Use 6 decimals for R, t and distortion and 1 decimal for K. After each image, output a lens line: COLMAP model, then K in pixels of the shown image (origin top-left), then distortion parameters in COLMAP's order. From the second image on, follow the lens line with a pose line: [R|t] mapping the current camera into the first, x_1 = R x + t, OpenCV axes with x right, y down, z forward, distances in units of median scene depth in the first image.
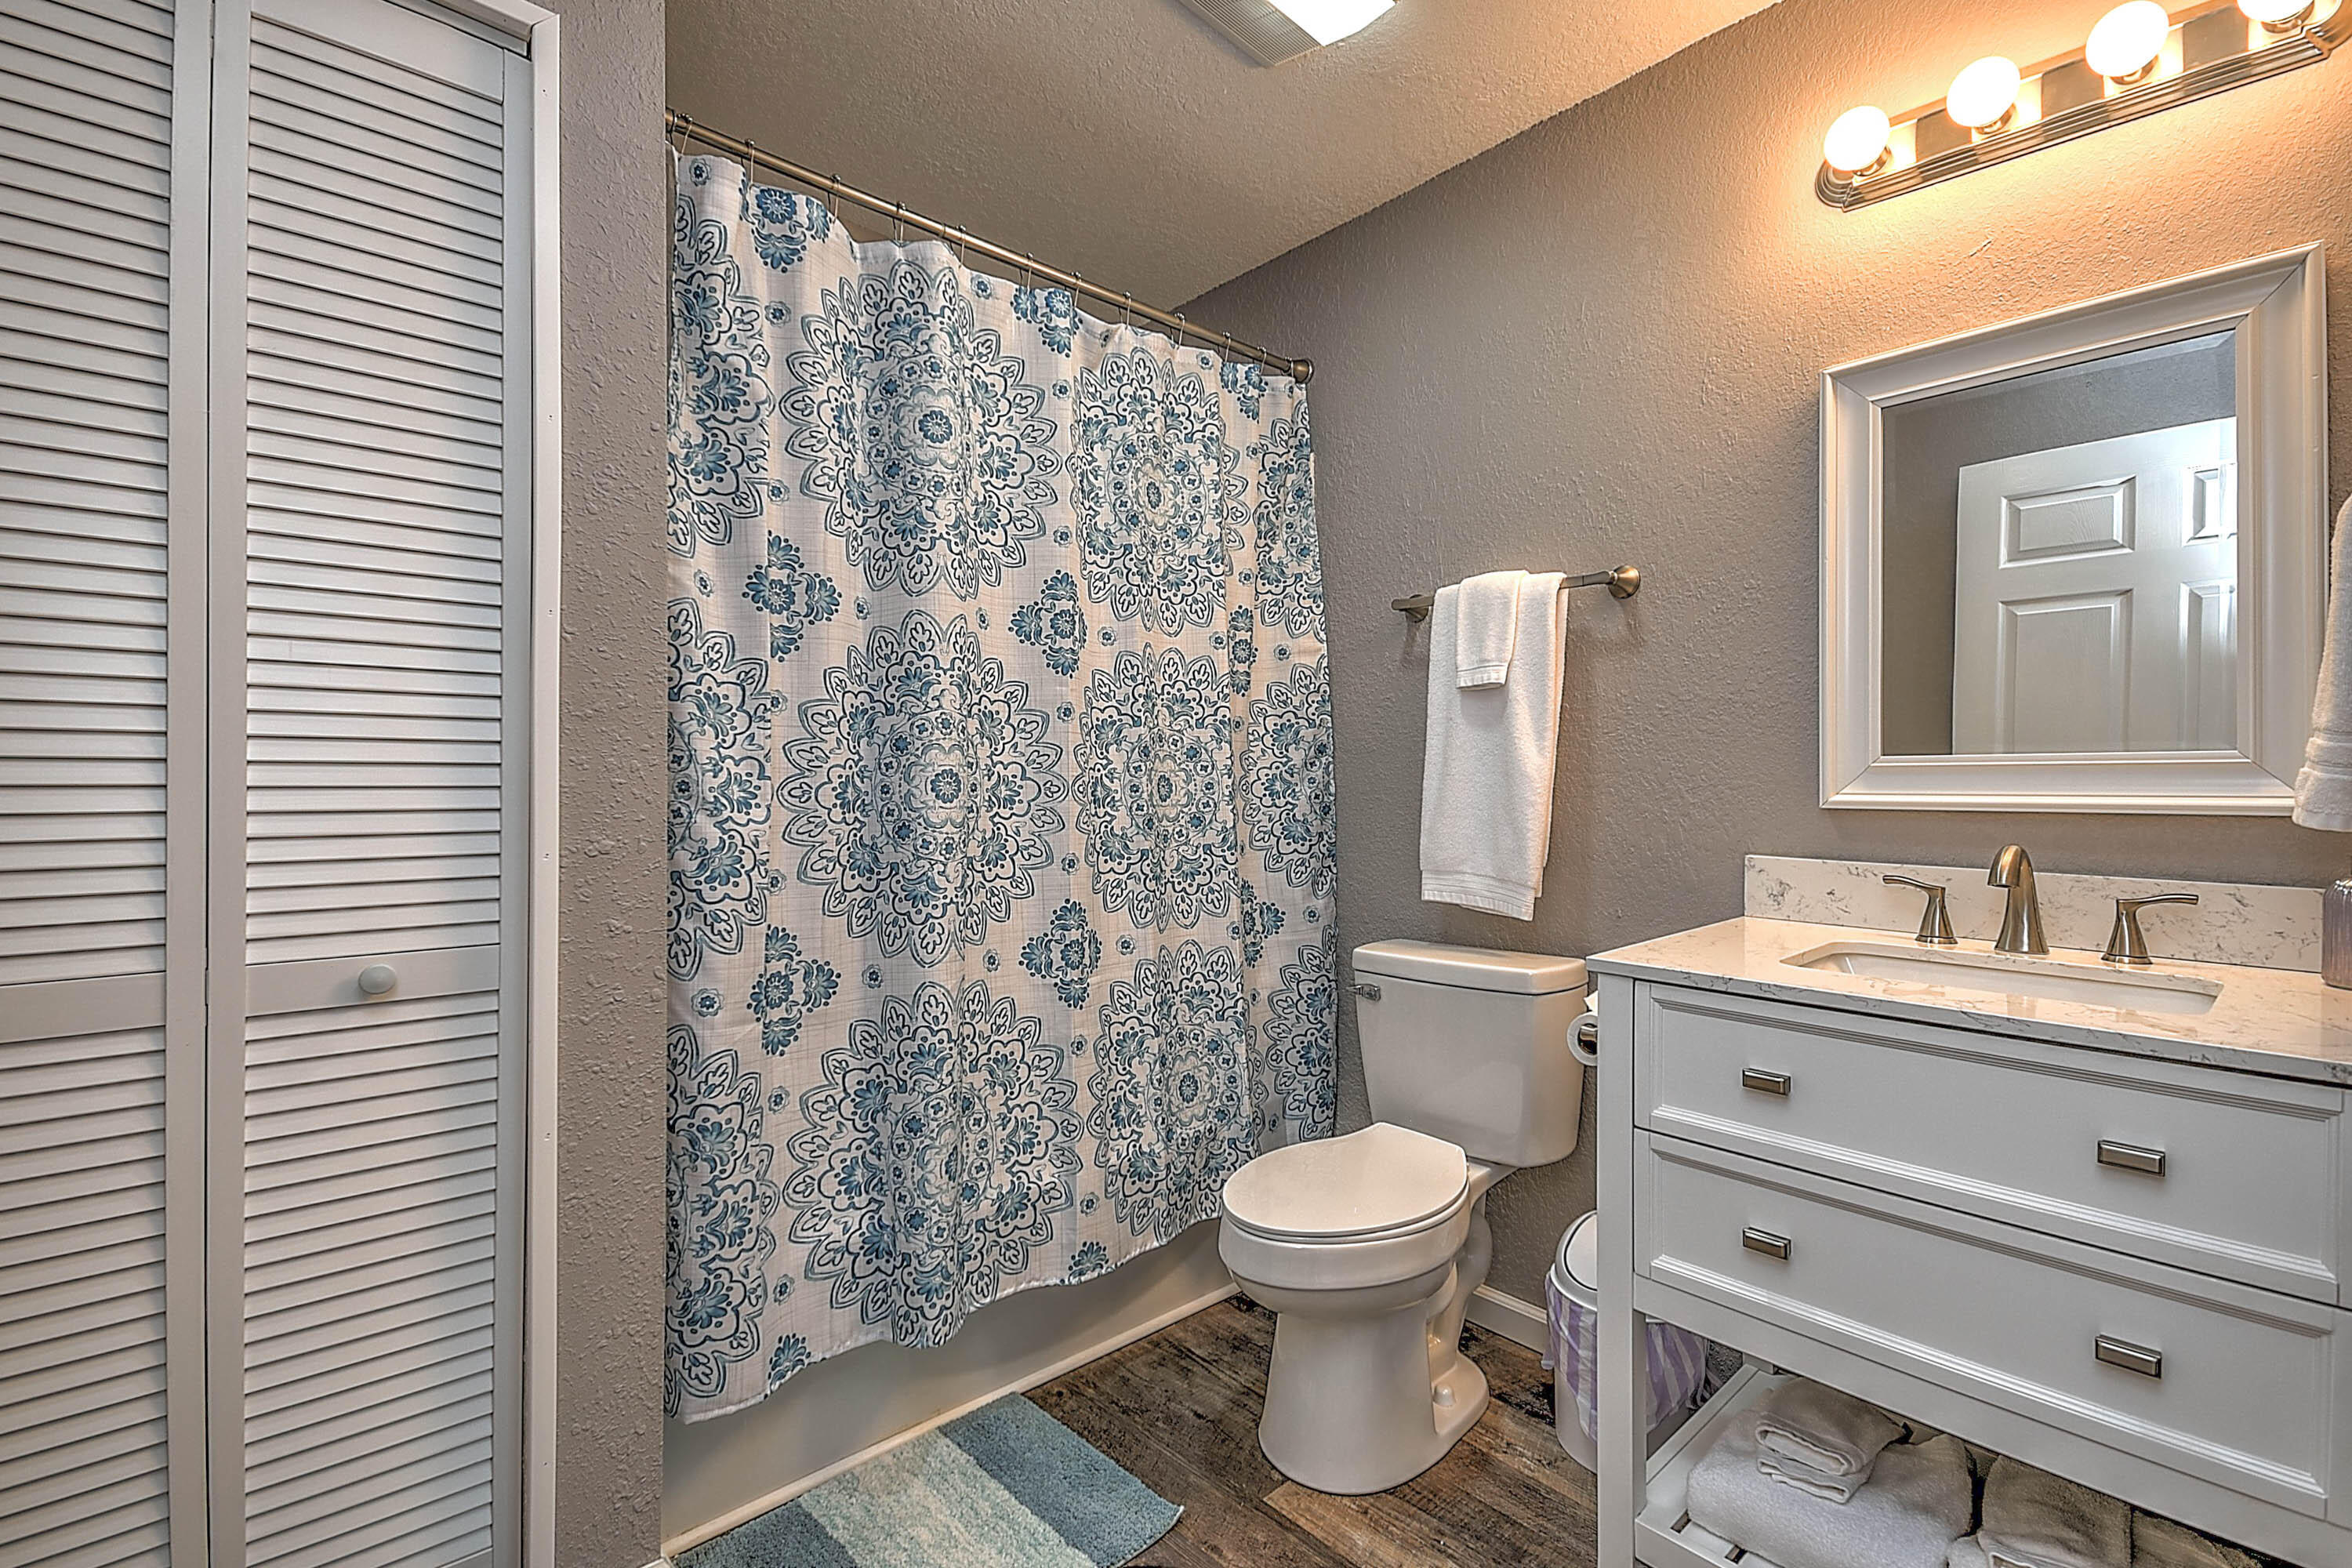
lens RADIAL K [[1021.5, 0, 1176.0], [0, 1021.5, 784.0], [0, 0, 1]] dist [-0.000026, -0.000068]
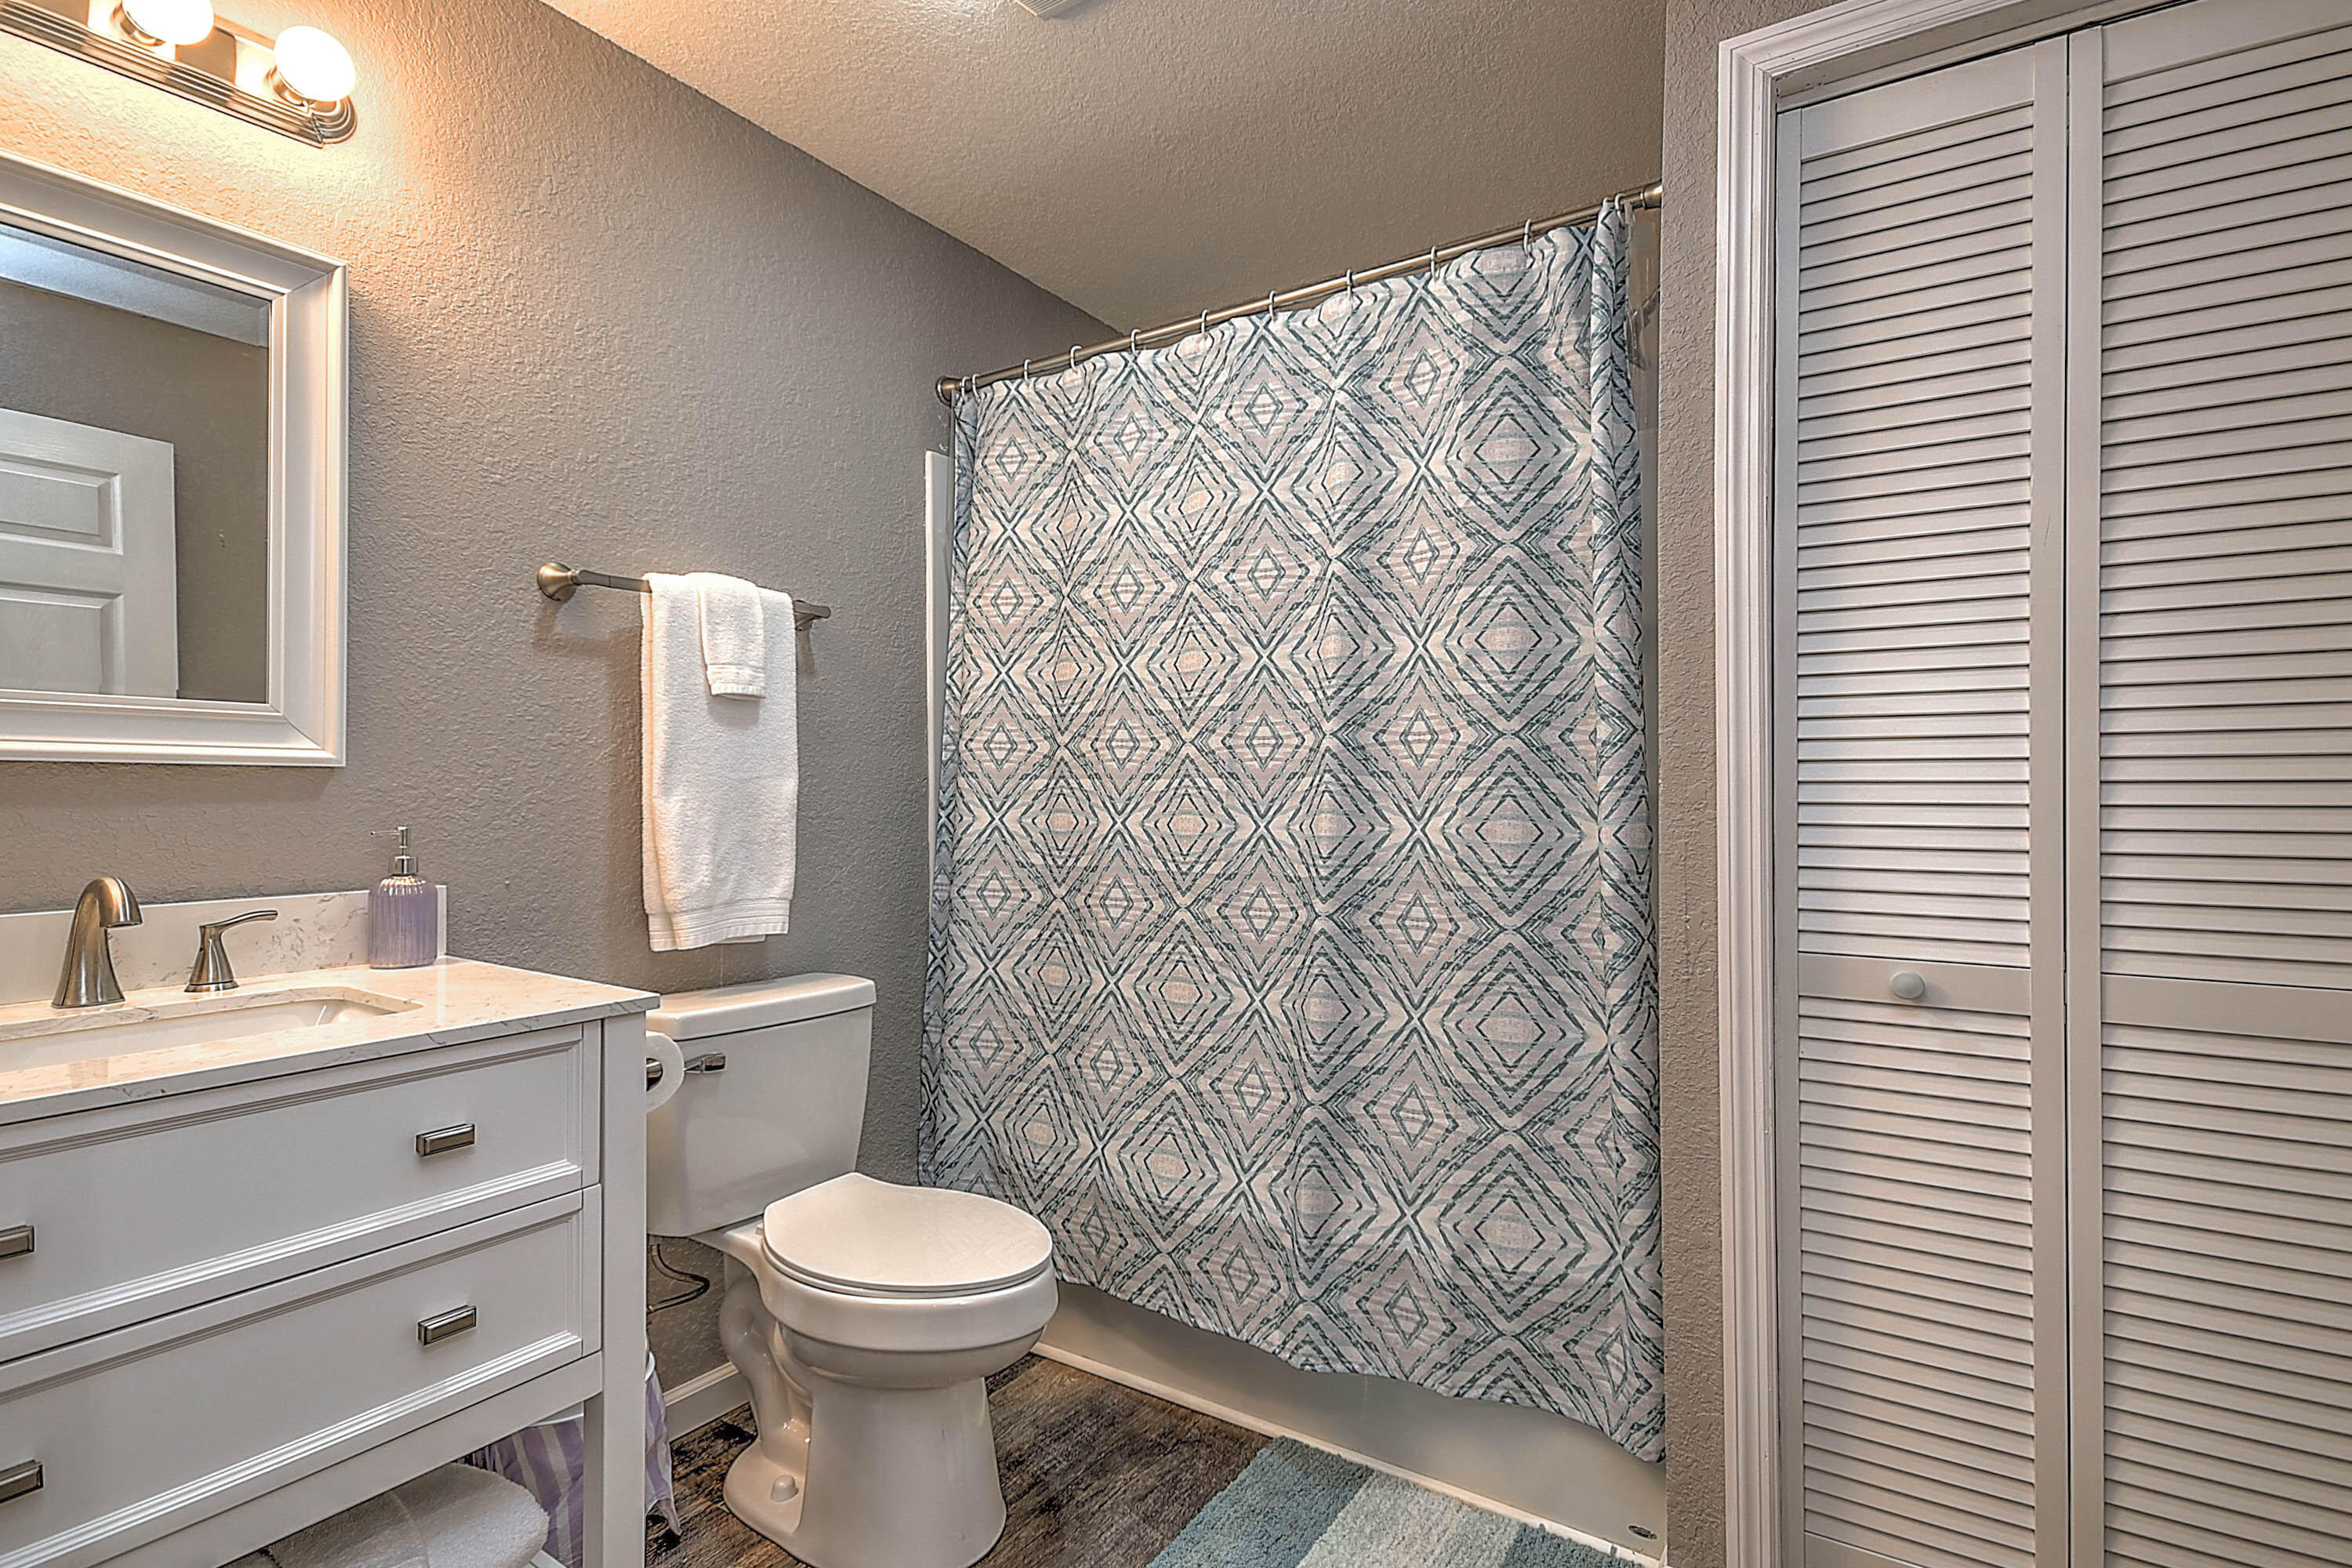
lens RADIAL K [[1249.0, 0, 1176.0], [0, 1249.0, 784.0], [0, 0, 1]] dist [0.000569, 0.000361]
pose [[-0.230183, -0.000856, 0.973147, -0.406752], [0.013991, 0.999893, 0.004189, -0.008295], [-0.973047, 0.014580, -0.230146, 0.406470]]
